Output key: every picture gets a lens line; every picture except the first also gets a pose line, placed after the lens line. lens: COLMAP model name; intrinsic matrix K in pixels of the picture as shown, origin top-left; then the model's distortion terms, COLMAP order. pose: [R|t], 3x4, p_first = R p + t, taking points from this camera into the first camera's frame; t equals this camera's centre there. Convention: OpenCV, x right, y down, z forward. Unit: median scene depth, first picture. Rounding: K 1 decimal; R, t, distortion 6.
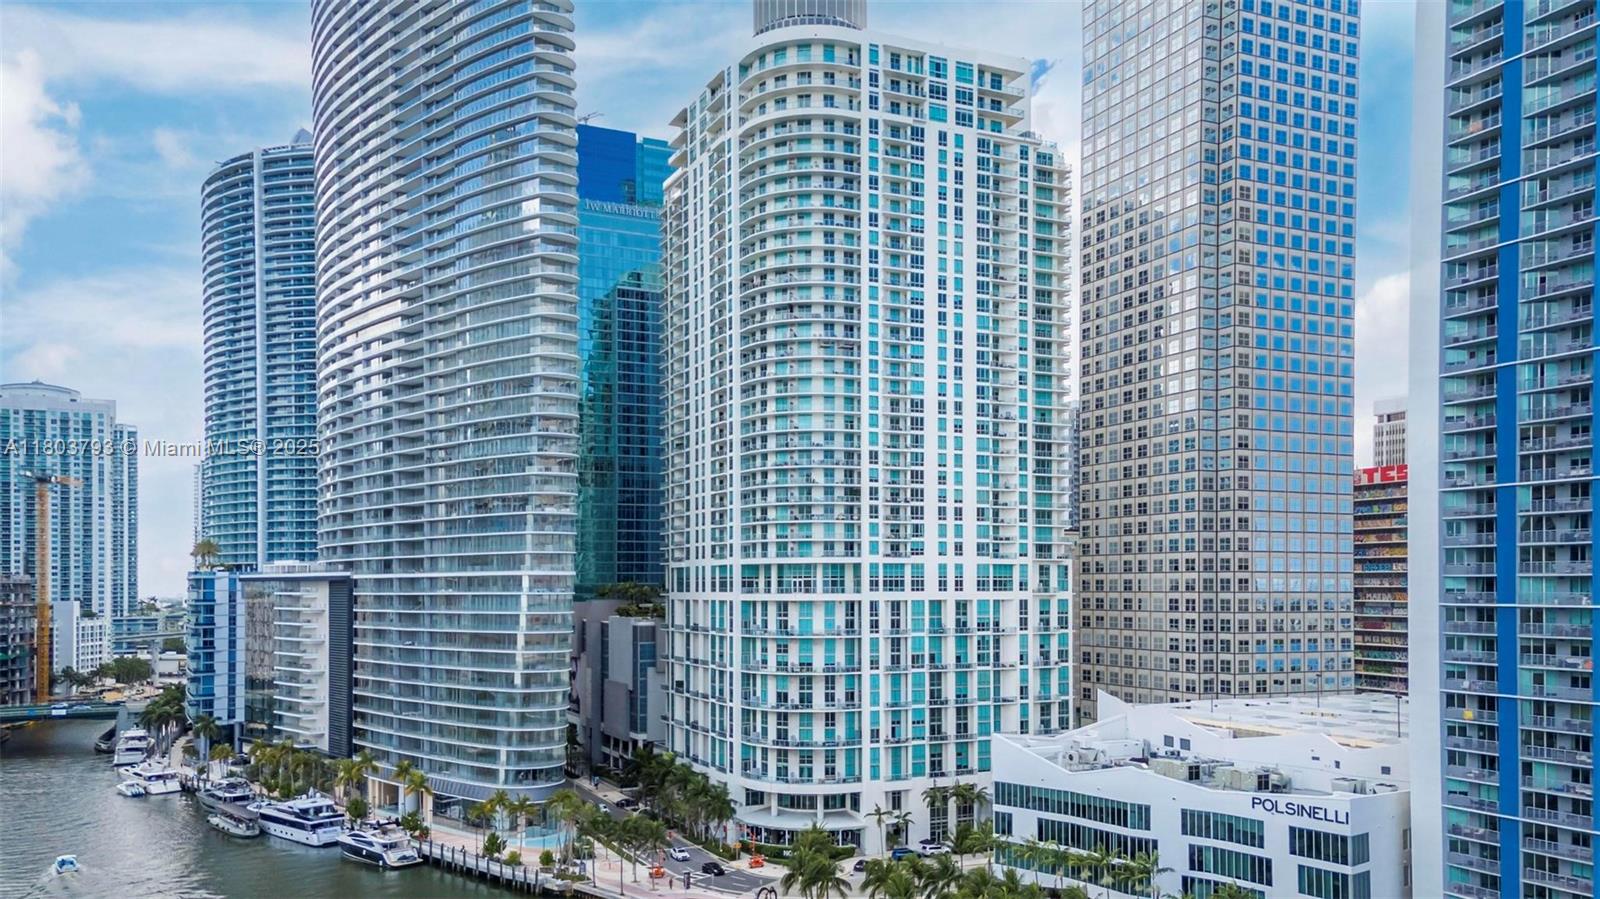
lens RADIAL K [[1452.3, 0, 735.4], [0, 1452.3, 602.7], [0, 0, 1]] dist [0.092015, -0.042603]
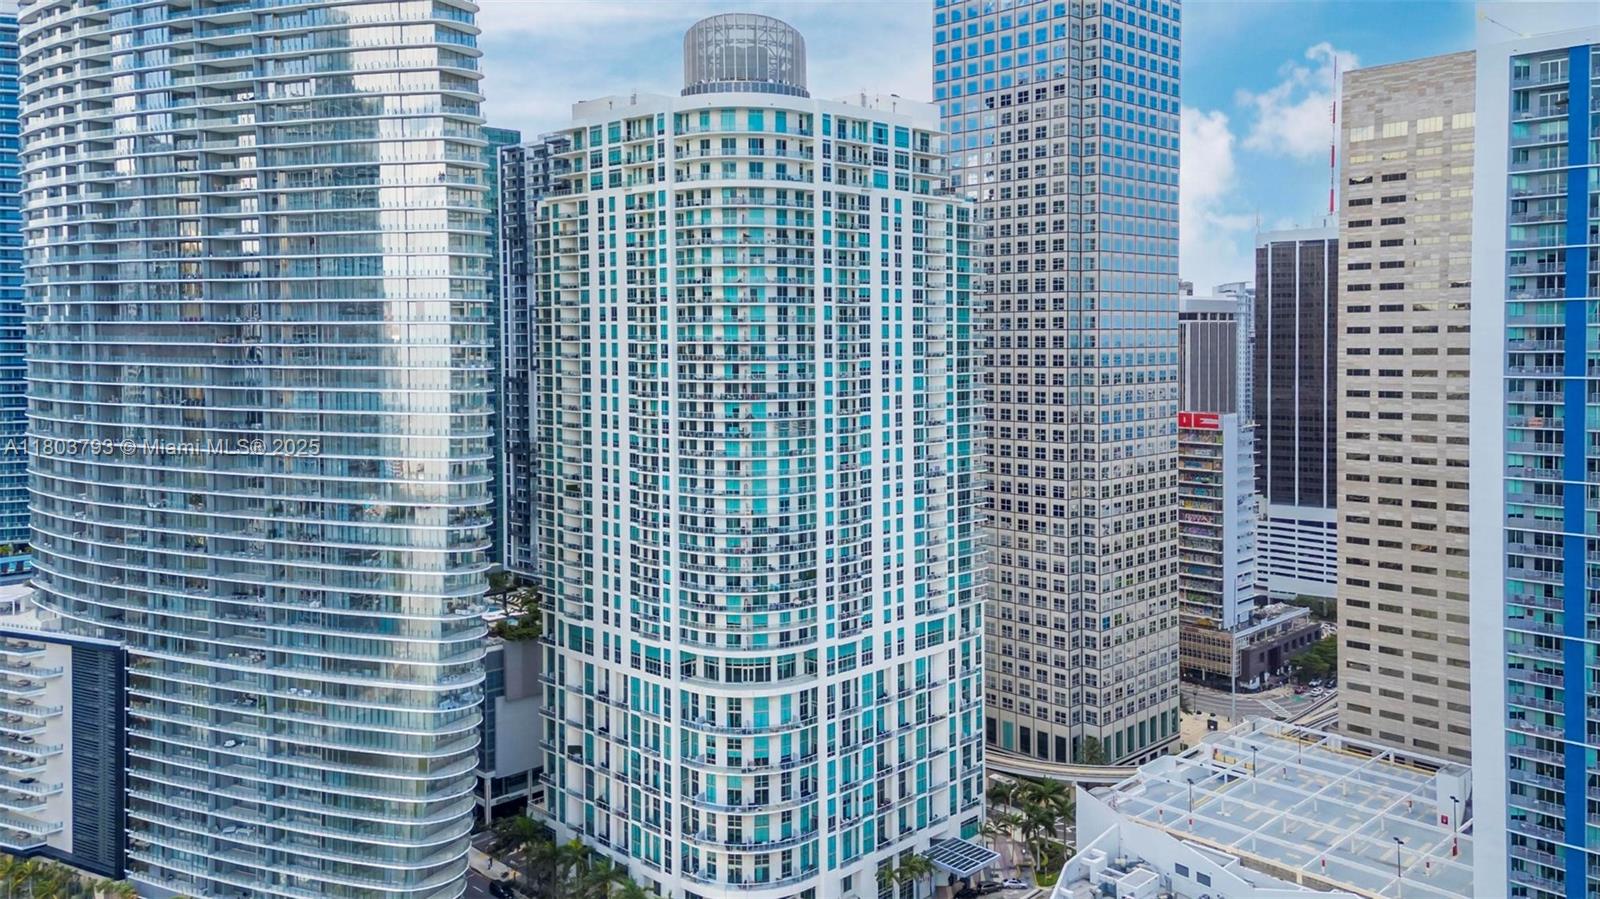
lens RADIAL K [[1461.6, 0, 1018.7], [0, 1461.6, 396.6], [0, 0, 1]] dist [0.071132, -0.018204]
pose [[0.898639, -0.019601, 0.438251, -0.212429], [0.000364, 0.999034, 0.043935, -0.231858], [-0.438689, -0.039322, 0.897778, 0.073107]]
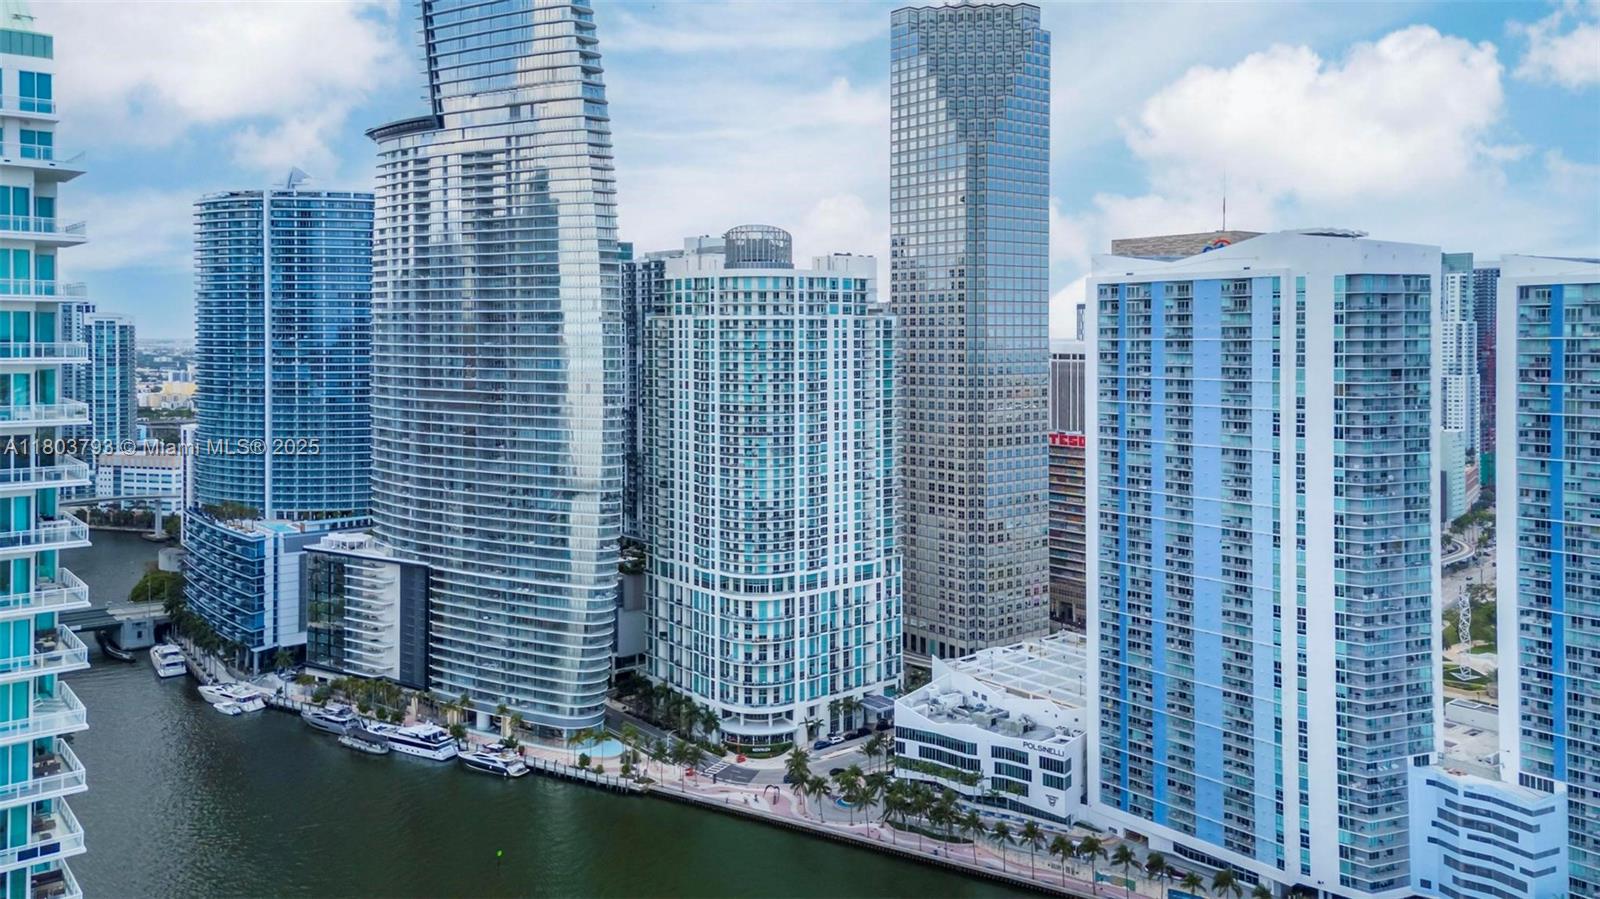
lens RADIAL K [[1476.6, 0, 861.3], [0, 1476.6, 363.2], [0, 0, 1]] dist [0.089198, -0.037599]
pose [[0.957329, -0.006765, 0.288921, -0.334393], [0.000073, 0.999732, 0.023165, -0.311934], [-0.289000, -0.022156, 0.957073, -0.674879]]
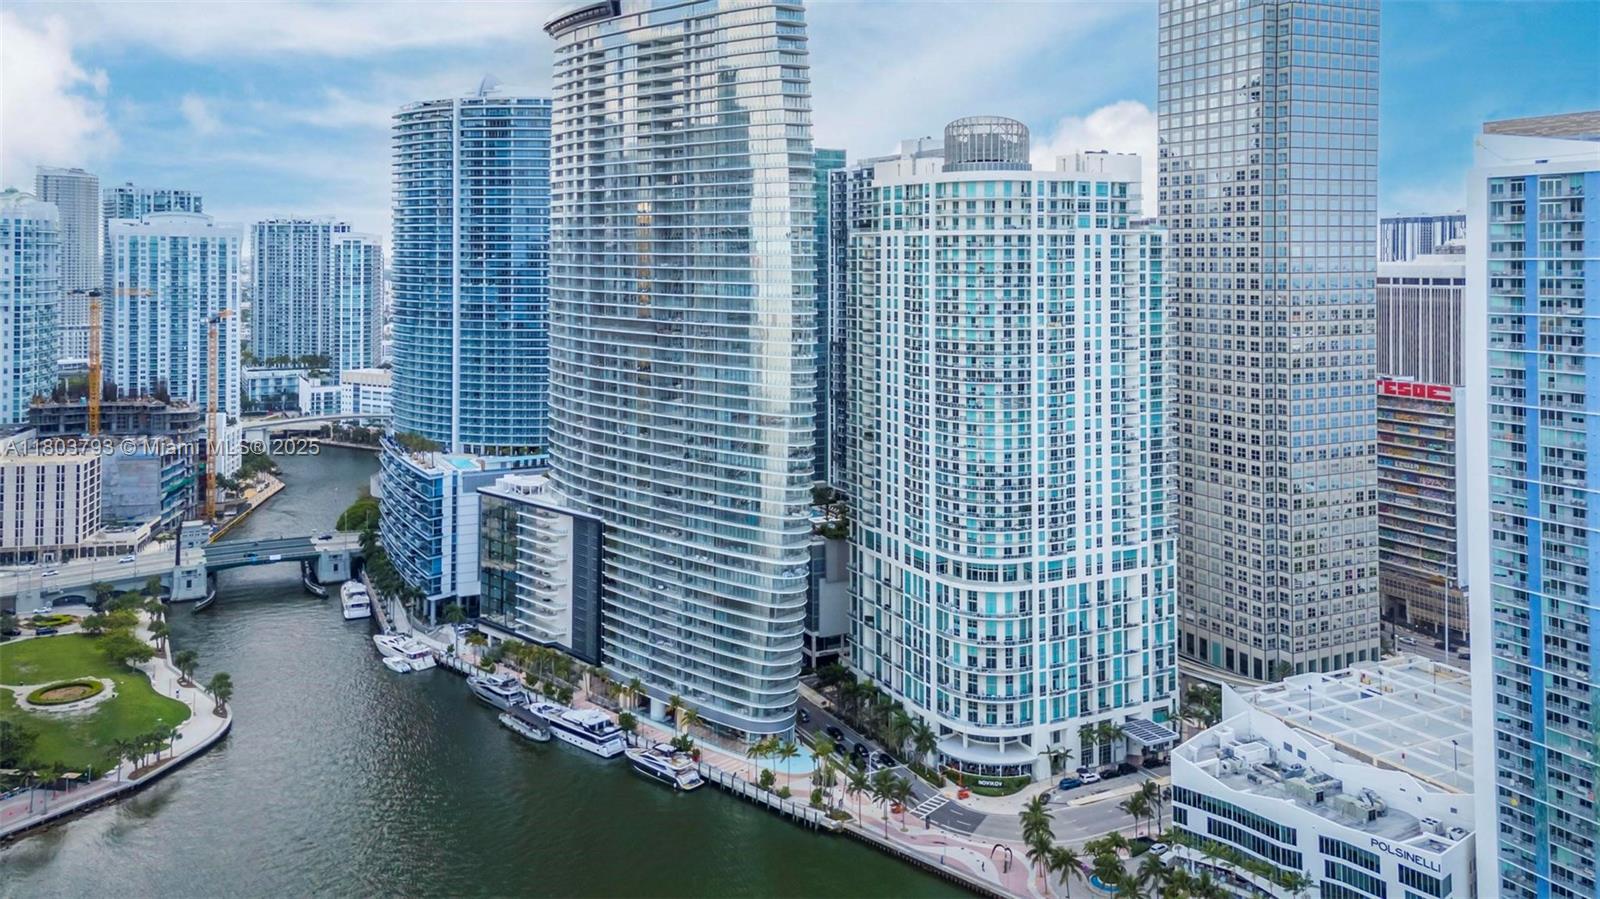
lens RADIAL K [[1481.2, 0, 706.2], [0, 1481.2, 270.2], [0, 0, 1]] dist [0.061947, 0.012335]
pose [[0.999641, -0.002406, 0.026696, -0.245734], [0.002039, 0.999903, 0.013762, -0.309651], [-0.026726, -0.013703, 0.999549, -0.356121]]
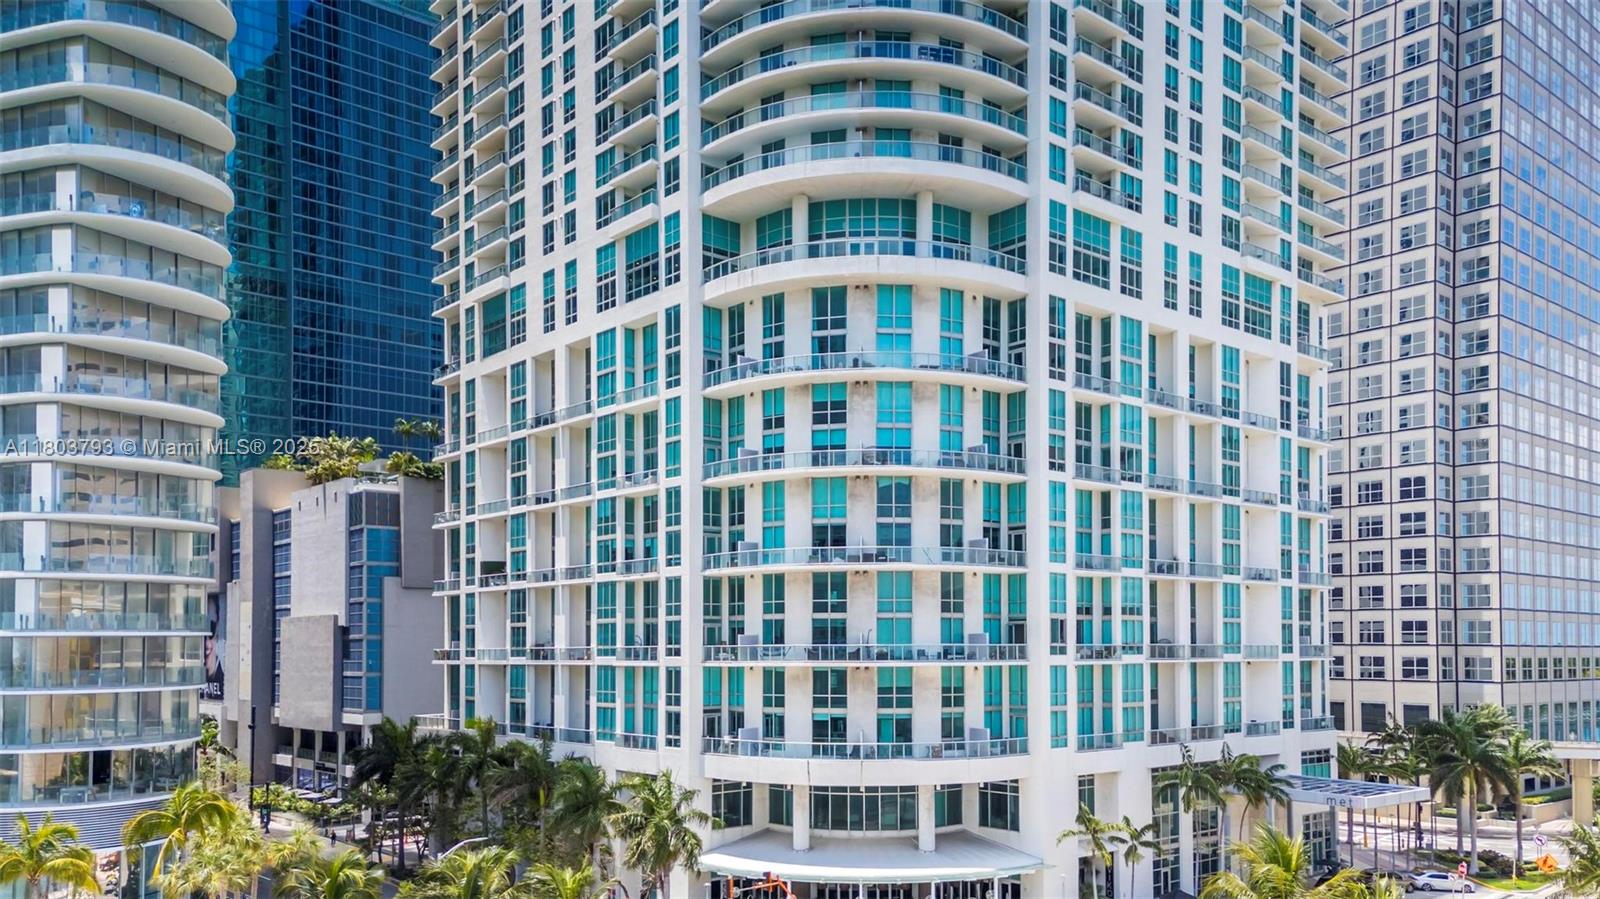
lens RADIAL K [[1481.2, 0, 812.1], [0, 1481.2, 650.6], [0, 0, 1]] dist [0.061947, 0.012335]
pose [[0.958276, 0.006492, 0.285771, -0.082910], [0.000499, 0.999703, -0.024384, 0.103441], [-0.285844, 0.023509, 0.957988, 0.618599]]
